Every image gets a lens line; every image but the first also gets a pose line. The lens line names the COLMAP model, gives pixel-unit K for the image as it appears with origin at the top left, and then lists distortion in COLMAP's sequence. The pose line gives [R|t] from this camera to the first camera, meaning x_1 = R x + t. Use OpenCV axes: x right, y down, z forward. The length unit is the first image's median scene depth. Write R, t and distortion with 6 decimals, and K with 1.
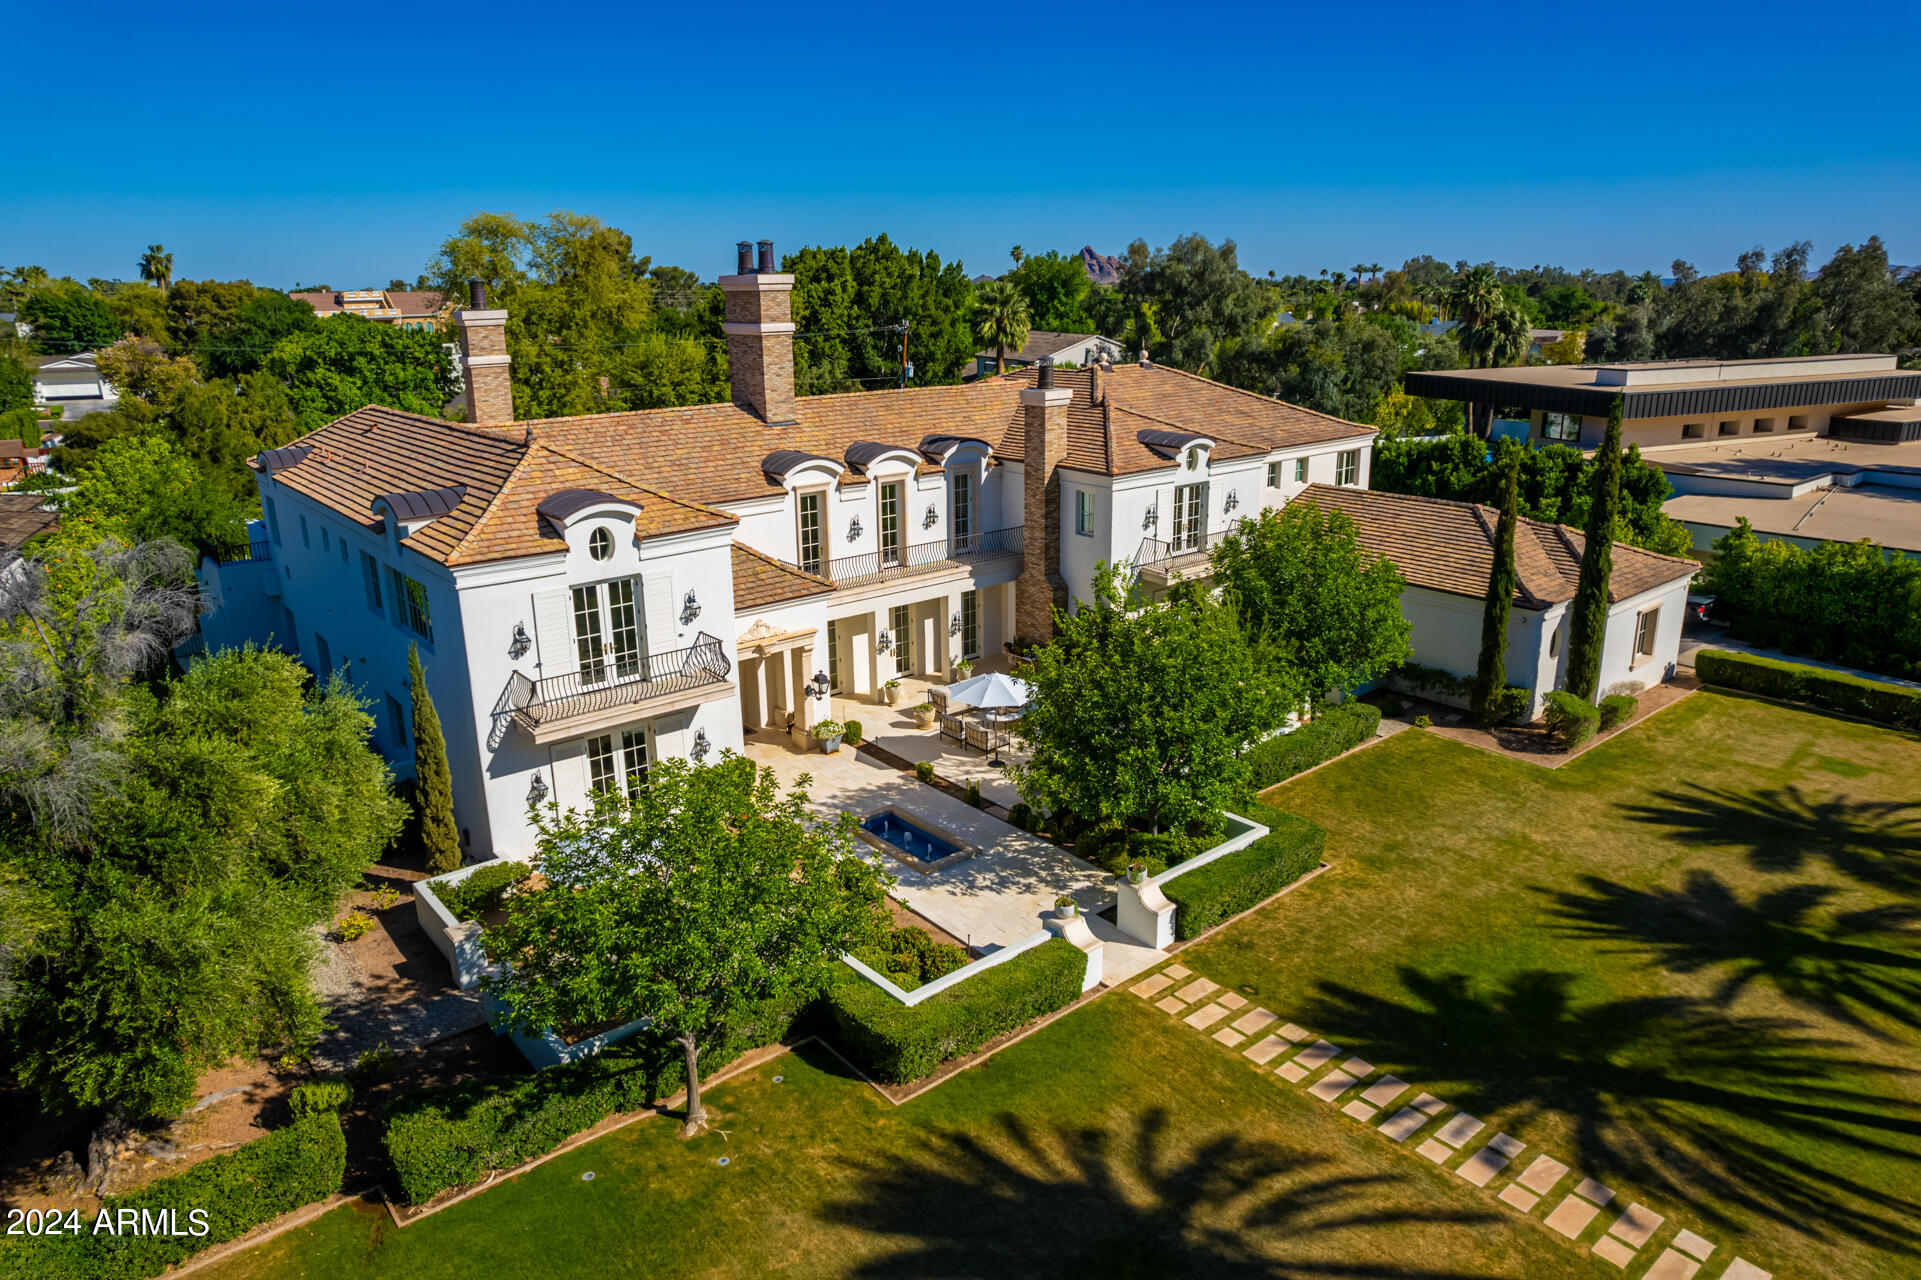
lens RADIAL K [[1221.4, 0, 968.2], [0, 1221.4, 641.5], [0, 0, 1]] dist [-0.068368, 0.061148]
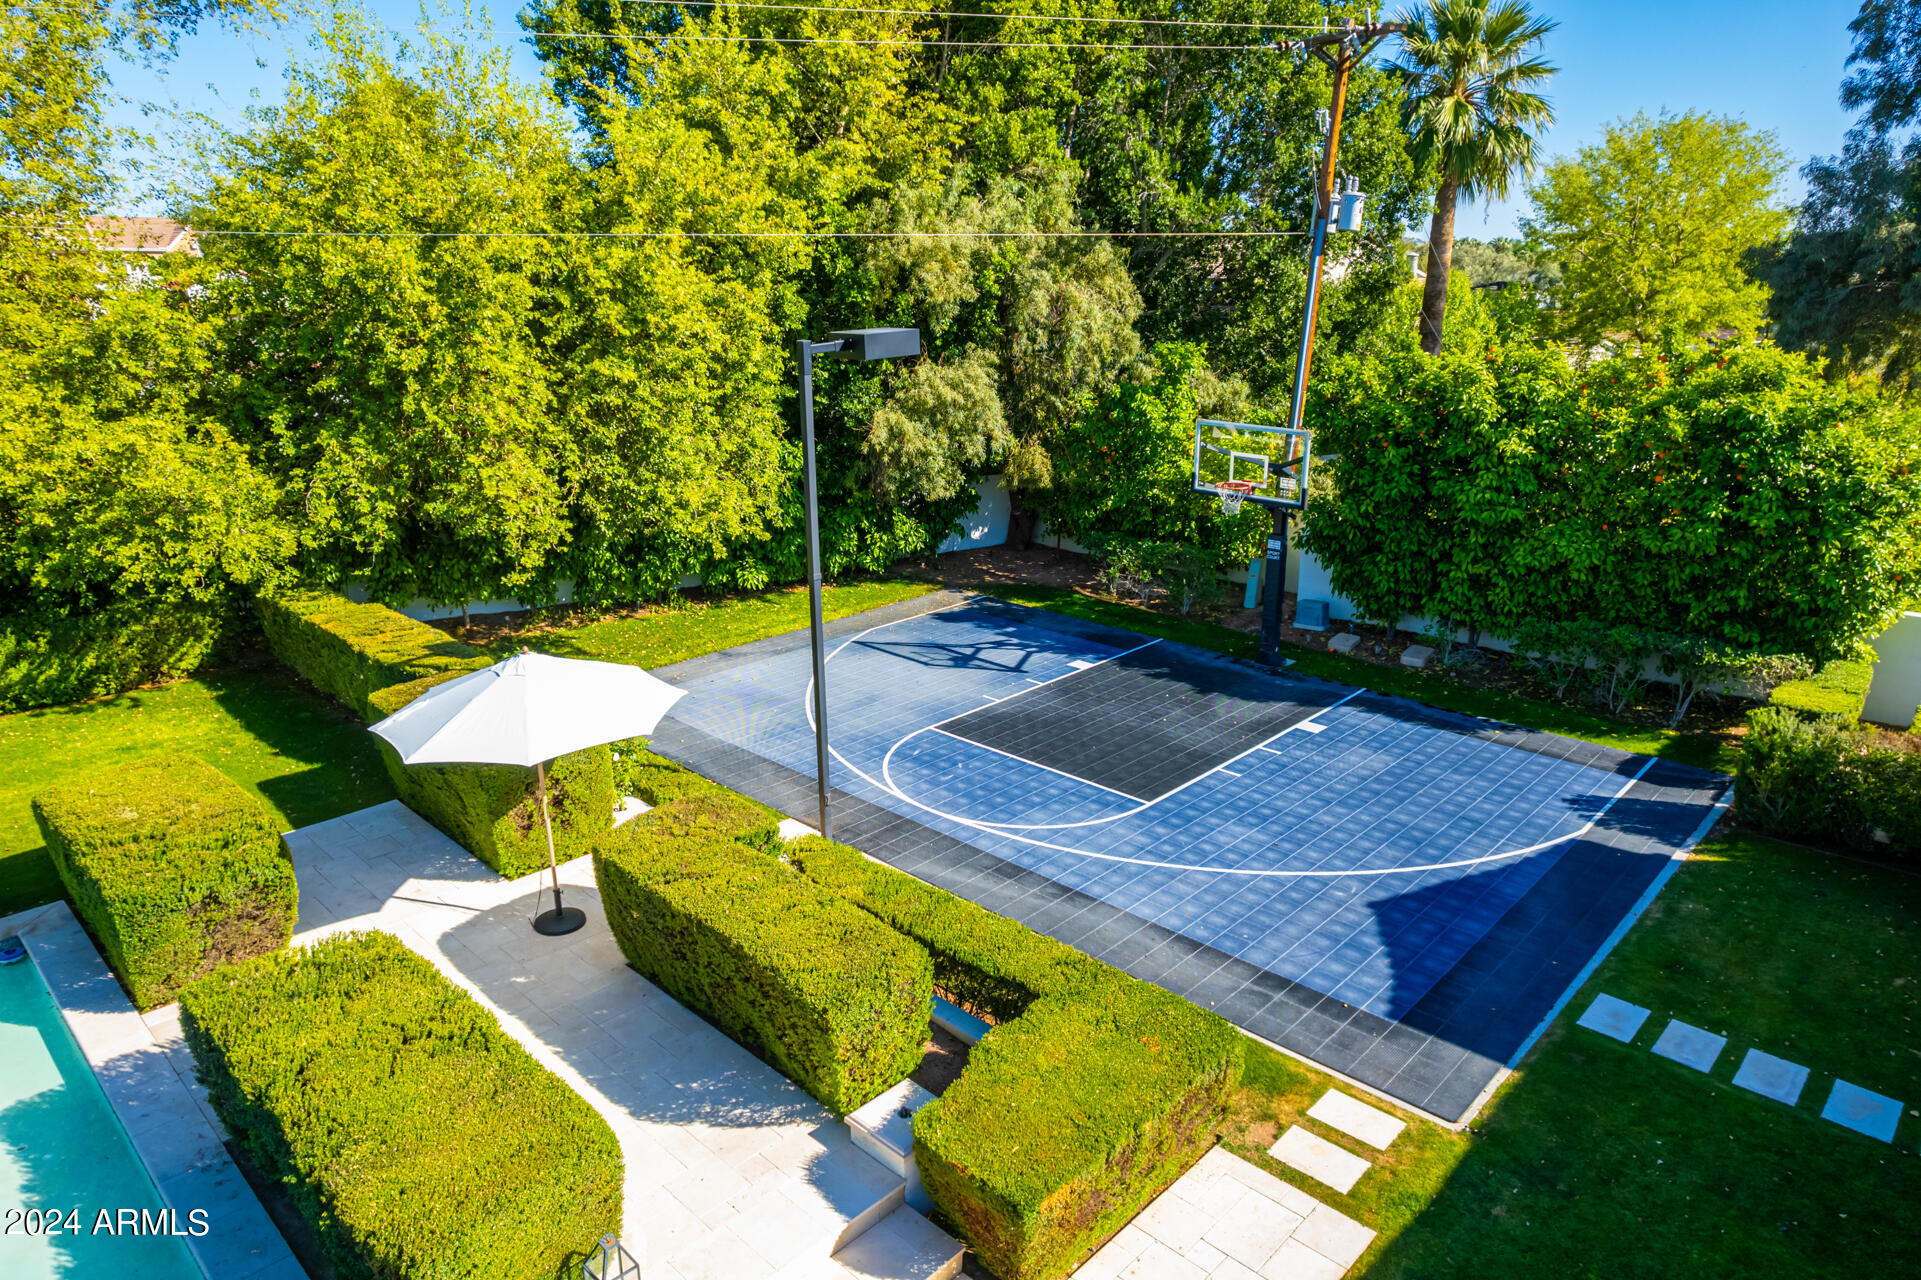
lens RADIAL K [[1221.4, 0, 968.2], [0, 1221.4, 641.5], [0, 0, 1]] dist [-0.068368, 0.061148]
pose [[0.993737, -0.022428, 0.109474, -0.440871], [0.020396, 0.999599, 0.019639, -0.360516], [-0.109870, -0.017283, 0.993796, 2.004955]]
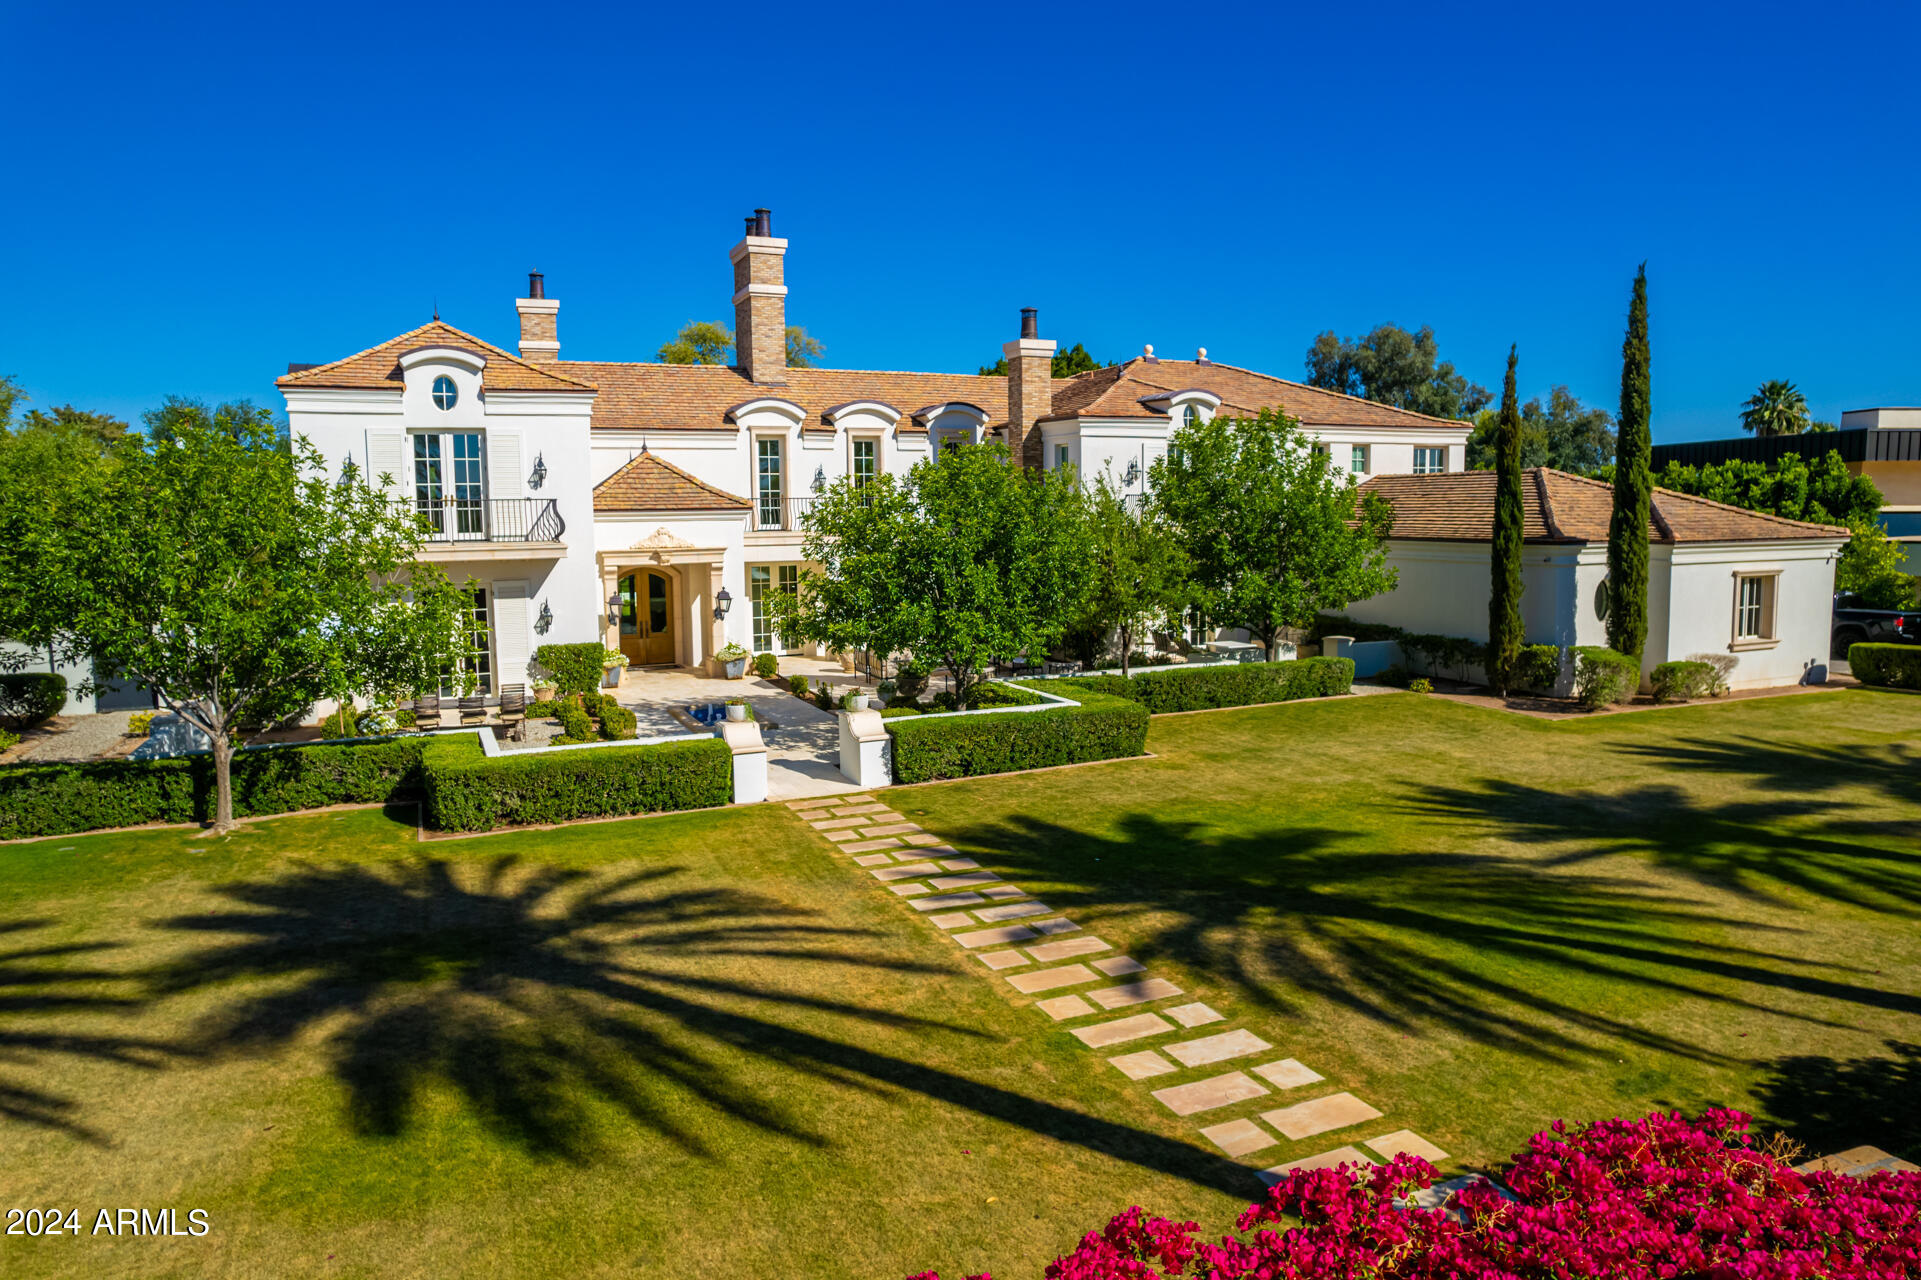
lens RADIAL K [[1226.1, 0, 968.1], [0, 1226.1, 641.6], [0, 0, 1]] dist [-0.067071, 0.059128]
pose [[0.960857, 0.029774, -0.275439, 0.377888], [-0.078032, 0.983042, -0.165947, 0.240973], [0.265827, 0.180945, 0.946887, 0.173126]]
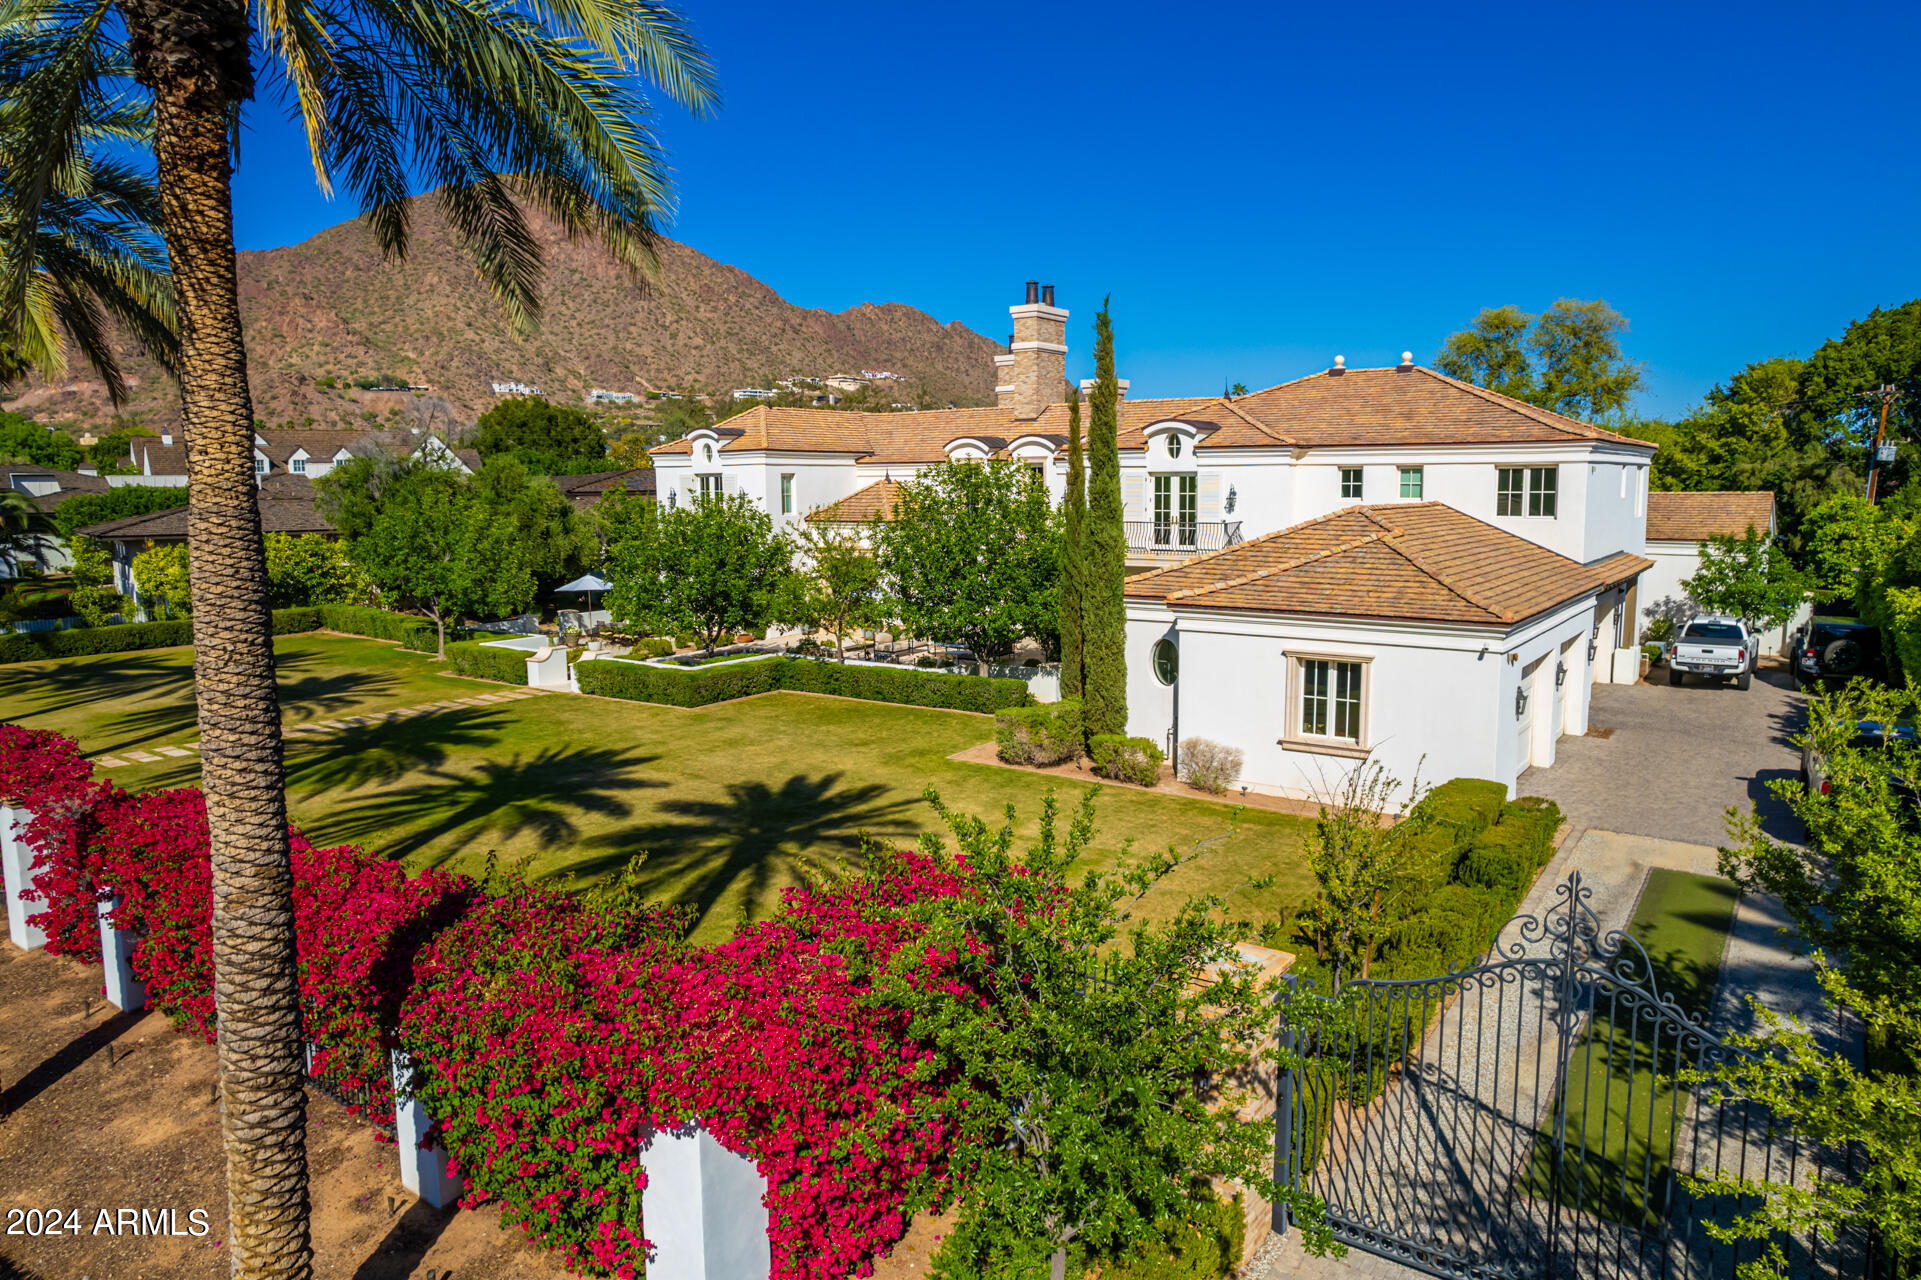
lens RADIAL K [[1221.4, 0, 968.2], [0, 1221.4, 641.5], [0, 0, 1]] dist [-0.068368, 0.061148]
pose [[0.240653, 0.135615, -0.961090, 1.435889], [-0.269669, 0.960548, 0.068014, -0.036056], [0.932397, 0.242809, 0.267730, 0.869792]]
